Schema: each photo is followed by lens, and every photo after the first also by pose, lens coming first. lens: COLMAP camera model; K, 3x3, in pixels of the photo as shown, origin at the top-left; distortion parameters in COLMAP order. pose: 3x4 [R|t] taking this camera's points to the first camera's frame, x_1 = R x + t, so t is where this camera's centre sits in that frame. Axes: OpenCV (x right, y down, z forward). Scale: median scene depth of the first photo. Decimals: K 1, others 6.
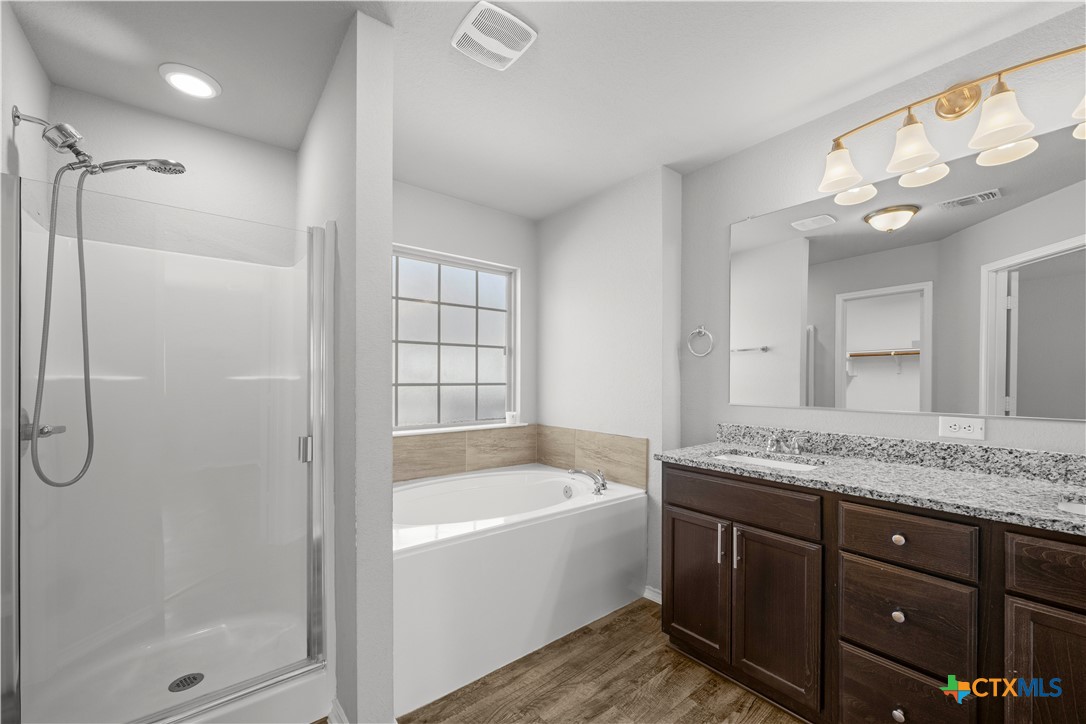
lens RADIAL K [[421.8, 0, 539.3], [0, 421.8, 366.6], [0, 0, 1]] dist [0.000394, -0.000181]
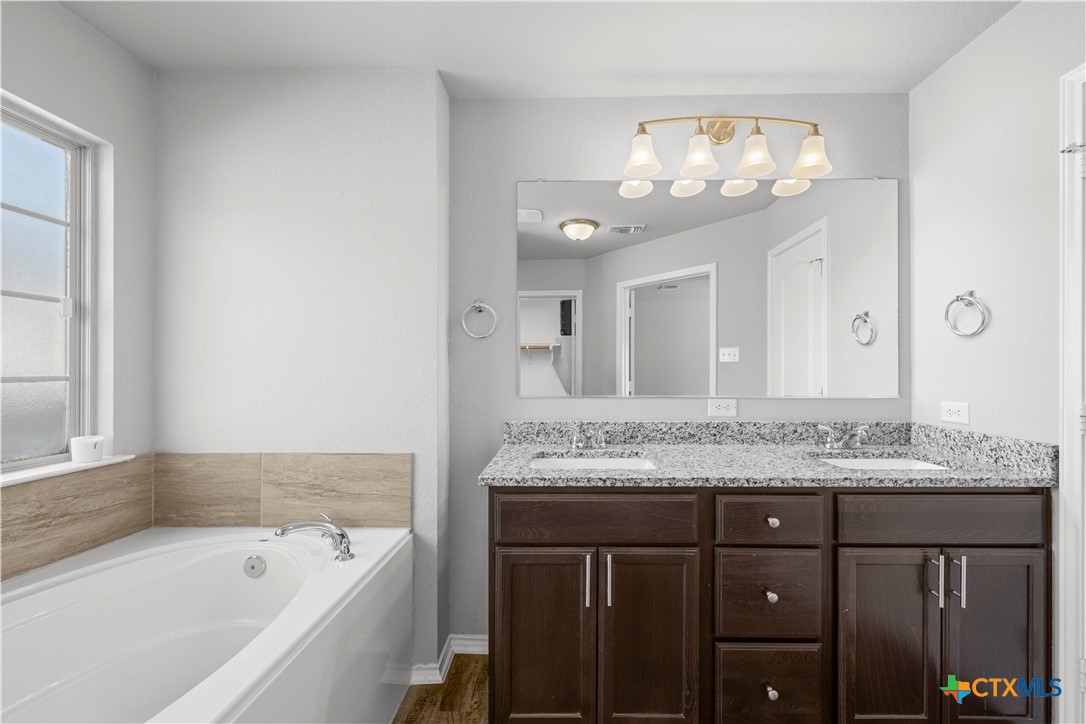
lens RADIAL K [[421.8, 0, 539.3], [0, 421.8, 366.6], [0, 0, 1]] dist [0.000394, -0.000181]
pose [[0.631919, 0.004072, 0.775024, -0.204775], [-0.020463, 0.999725, 0.011432, 0.022098], [-0.774764, -0.023083, 0.631829, 0.546355]]
